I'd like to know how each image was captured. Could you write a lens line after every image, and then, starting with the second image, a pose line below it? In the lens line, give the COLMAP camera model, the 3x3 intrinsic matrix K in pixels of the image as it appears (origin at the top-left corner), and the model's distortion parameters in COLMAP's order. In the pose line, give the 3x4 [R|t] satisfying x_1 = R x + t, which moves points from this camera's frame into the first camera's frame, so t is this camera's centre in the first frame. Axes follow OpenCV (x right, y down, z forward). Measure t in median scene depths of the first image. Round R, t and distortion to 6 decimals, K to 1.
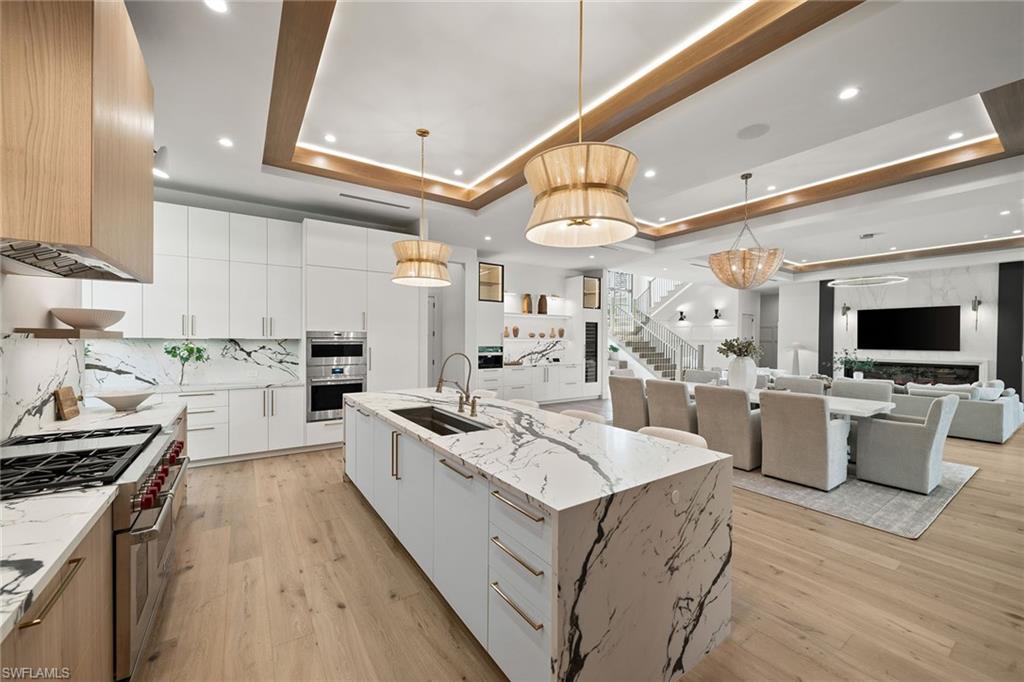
lens RADIAL K [[397.1, 0, 504.7], [0, 397.1, 342.9], [0, 0, 1]] dist [-0.001185, 0.000026]
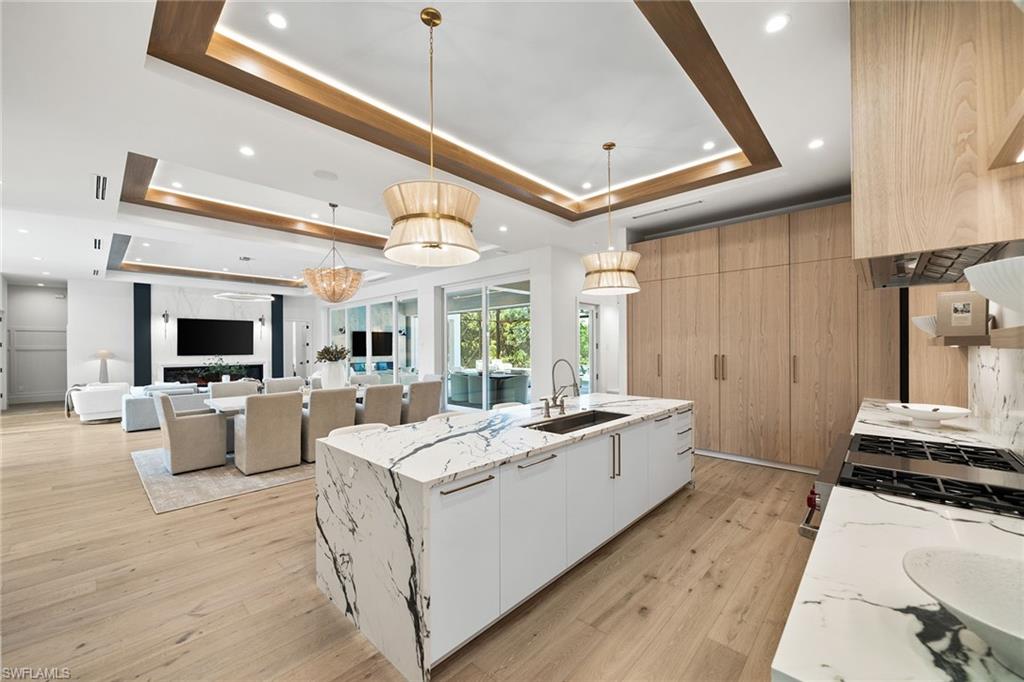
lens RADIAL K [[394.9, 0, 512.0], [0, 394.9, 341.0], [0, 0, 1]] dist [0.001172, 0.000062]
pose [[-0.226577, 0.009431, 0.973947, -0.356449], [0.011994, 0.999904, -0.006893, -0.006437], [-0.973919, 0.010120, -0.226669, 0.430053]]
